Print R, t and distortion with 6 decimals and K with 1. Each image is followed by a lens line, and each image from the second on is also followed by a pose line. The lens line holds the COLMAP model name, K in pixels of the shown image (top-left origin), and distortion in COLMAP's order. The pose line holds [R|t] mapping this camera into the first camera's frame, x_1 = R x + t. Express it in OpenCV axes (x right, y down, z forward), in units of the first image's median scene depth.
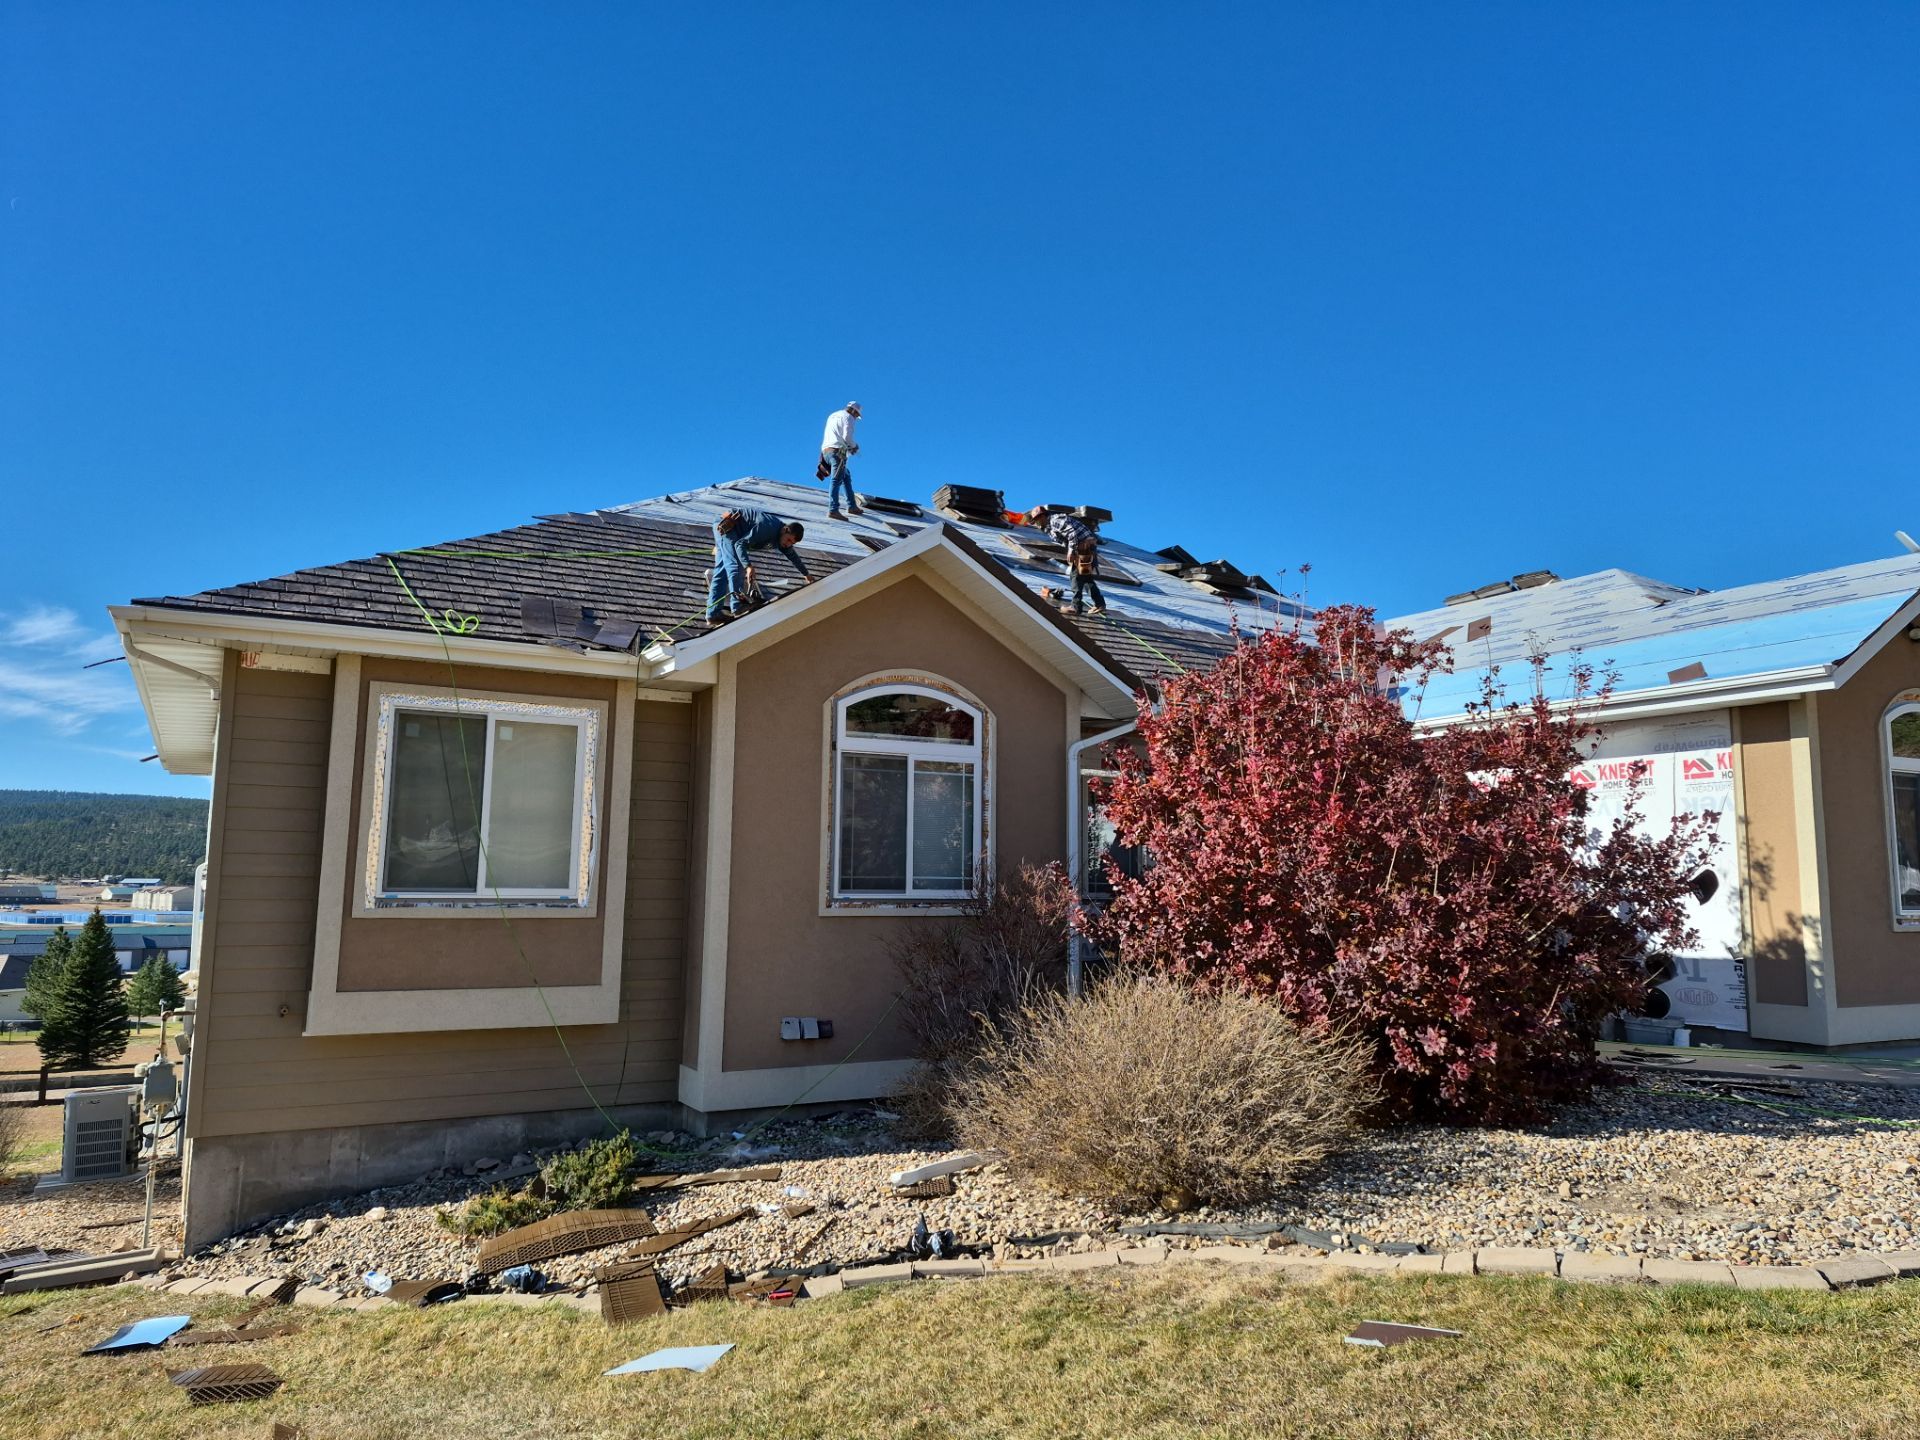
lens RADIAL K [[1358.7, 0, 960.0], [0, 1358.7, 720.0], [0, 0, 1]] dist [-0.003861, -0.002038]
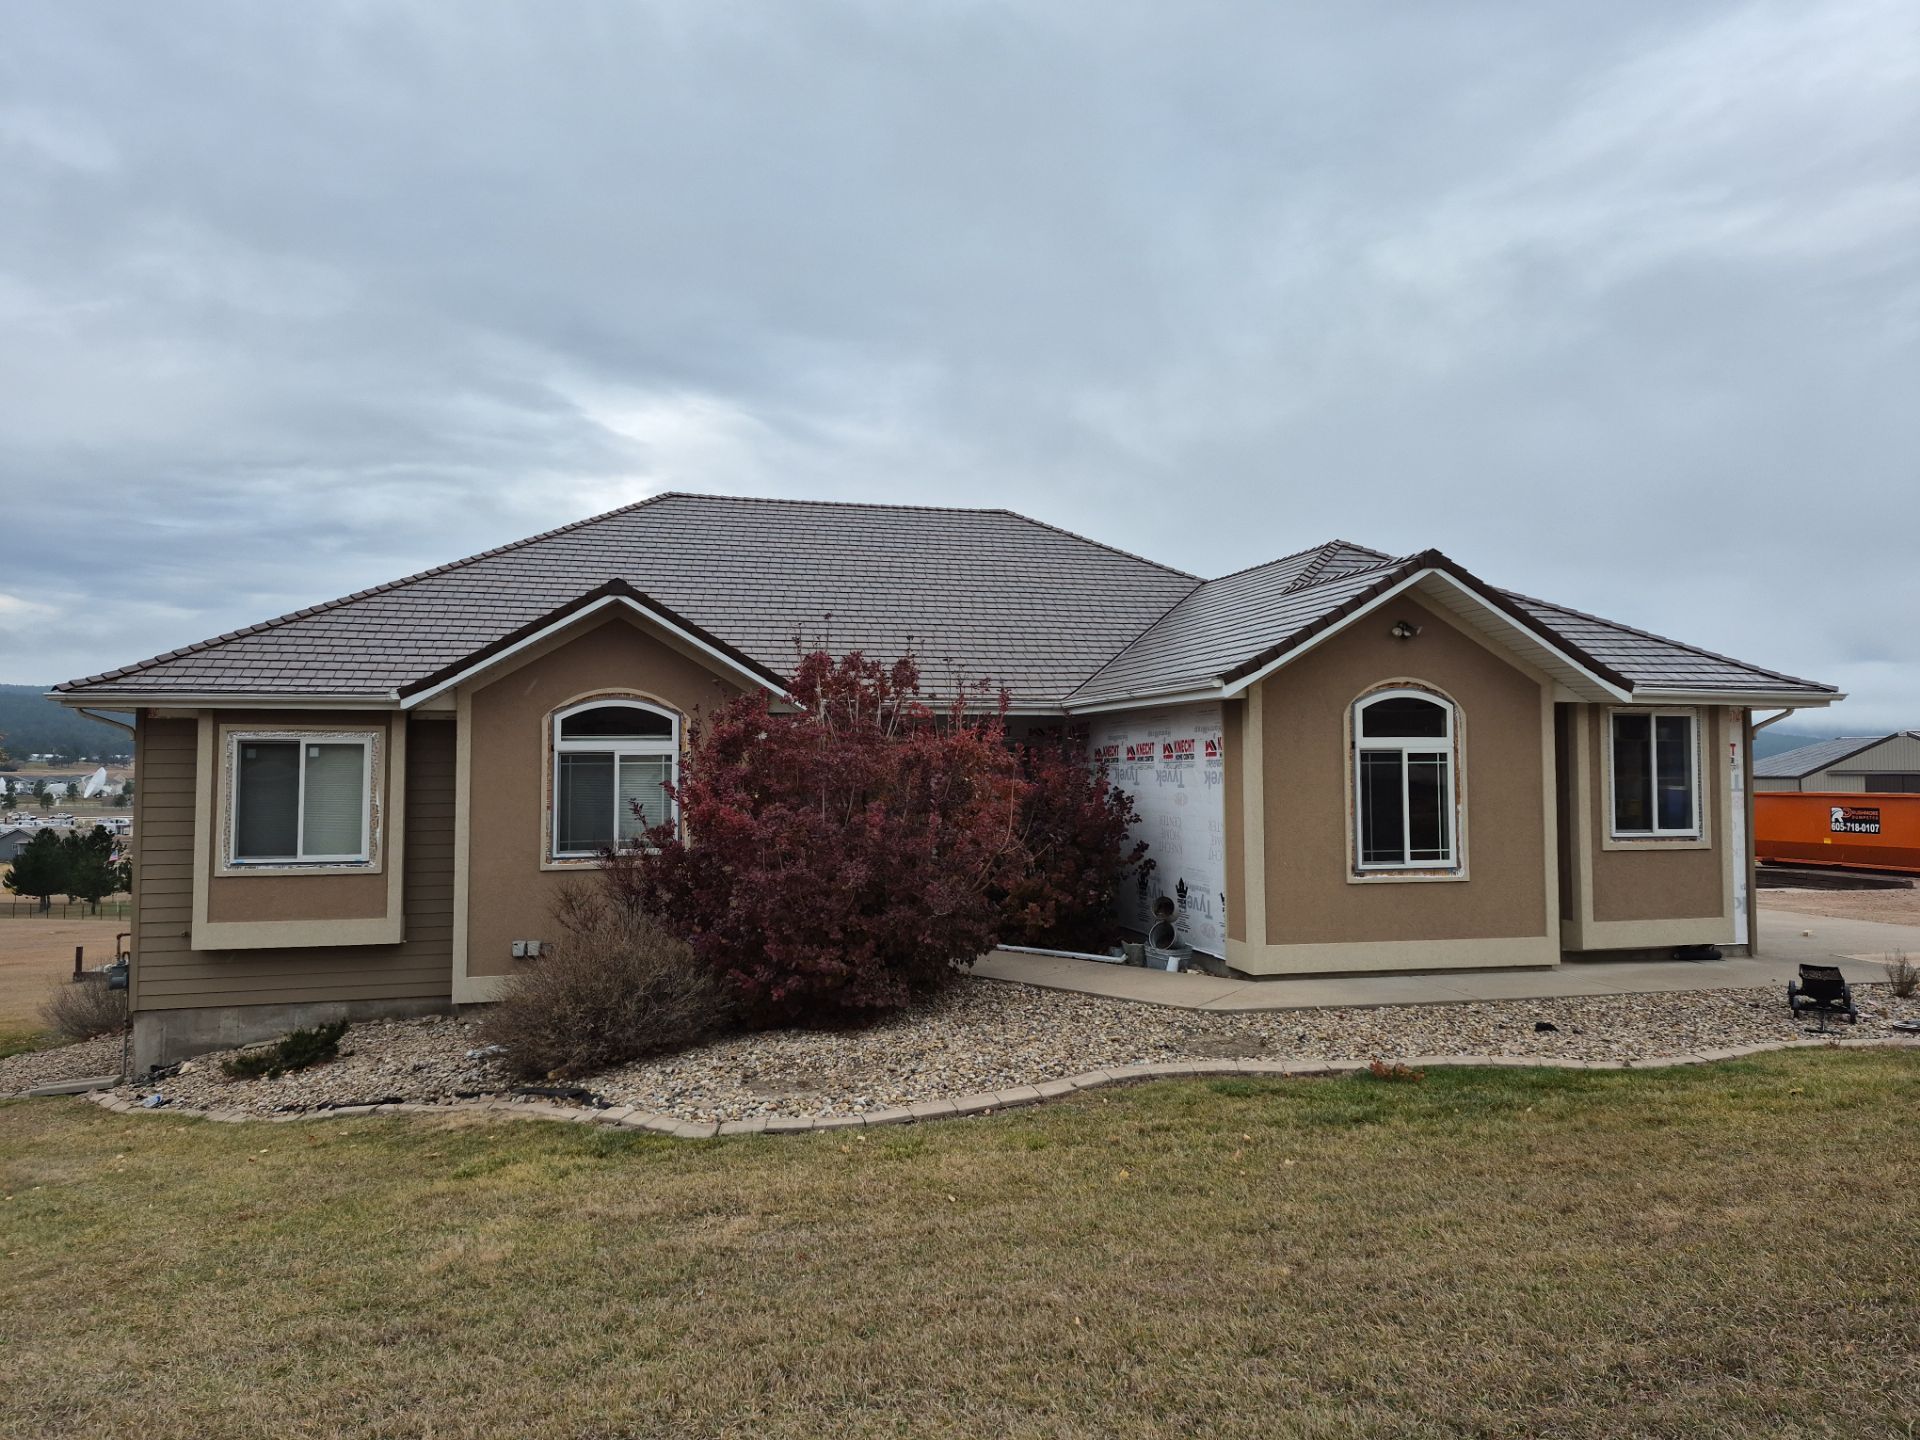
lens RADIAL K [[1358.7, 0, 960.0], [0, 1358.7, 720.0], [0, 0, 1]] dist [-0.003861, -0.002038]
pose [[0.961429, -0.027925, -0.273631, 0.752877], [0.047903, 0.996629, 0.066602, -0.089855], [0.270849, -0.077141, 0.959526, -0.242981]]
